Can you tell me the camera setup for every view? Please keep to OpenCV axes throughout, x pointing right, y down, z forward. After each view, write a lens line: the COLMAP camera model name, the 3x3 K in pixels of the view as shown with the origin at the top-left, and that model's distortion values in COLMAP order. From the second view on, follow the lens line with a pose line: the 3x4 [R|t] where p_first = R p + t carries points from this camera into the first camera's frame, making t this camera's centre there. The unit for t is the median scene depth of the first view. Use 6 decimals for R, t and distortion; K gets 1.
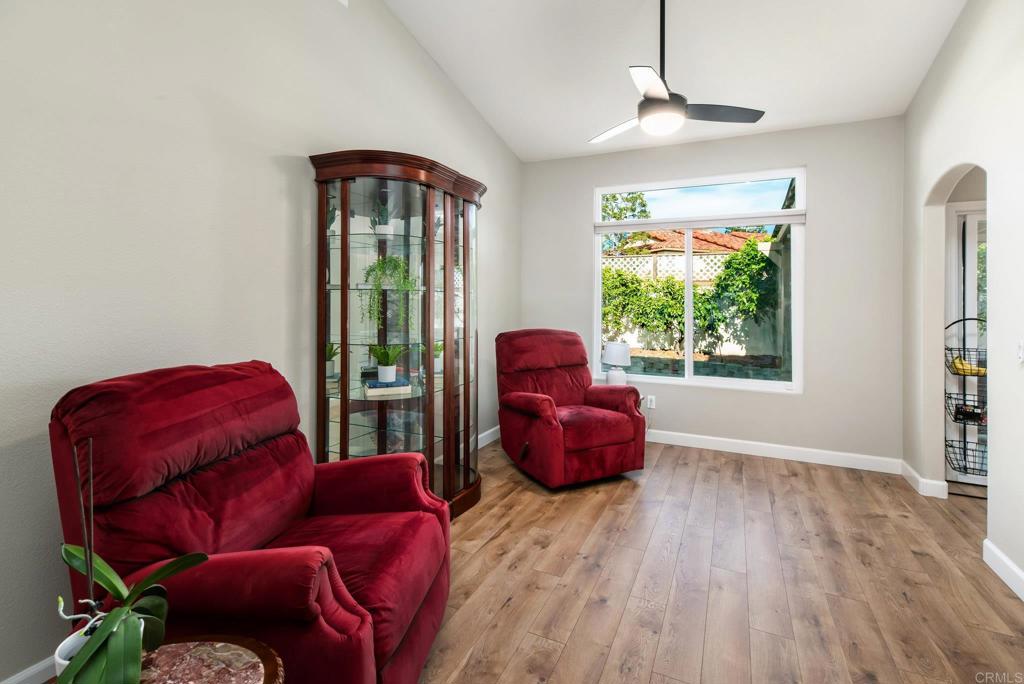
lens RADIAL K [[464.1, 0, 528.6], [0, 464.1, 292.6], [0, 0, 1]] dist [0.010175, 0.001346]
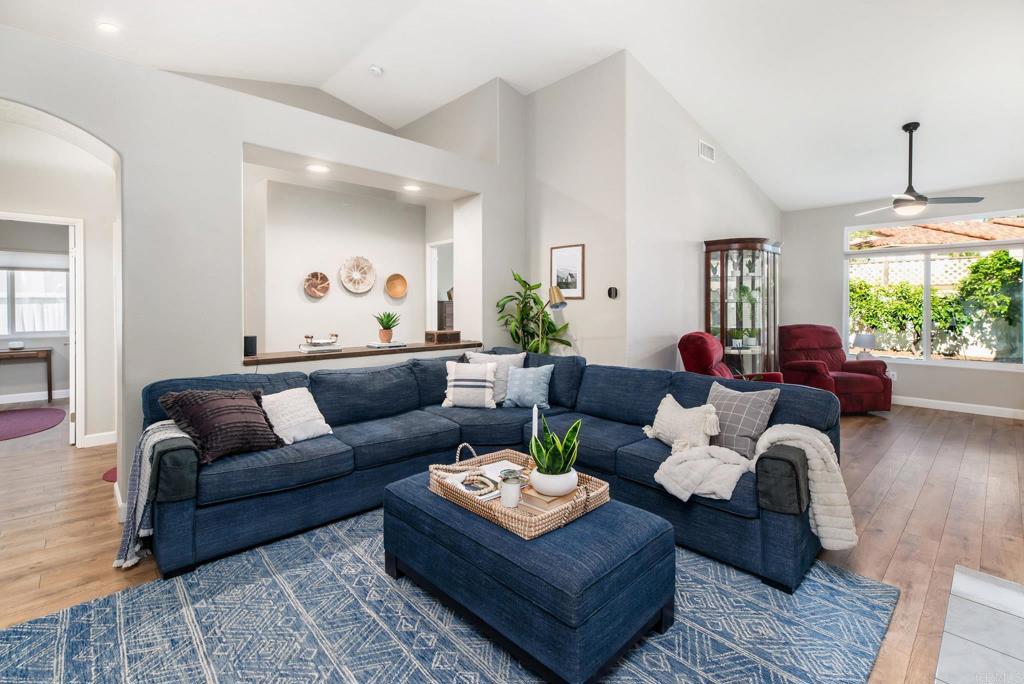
lens RADIAL K [[464.1, 0, 519.5], [0, 464.1, 311.2], [0, 0, 1]] dist [0.010175, 0.001346]
pose [[0.927938, -0.000942, -0.372734, -0.124303], [0.013029, 0.999468, 0.029913, -0.011289], [0.372507, -0.032614, 0.927456, -0.353582]]
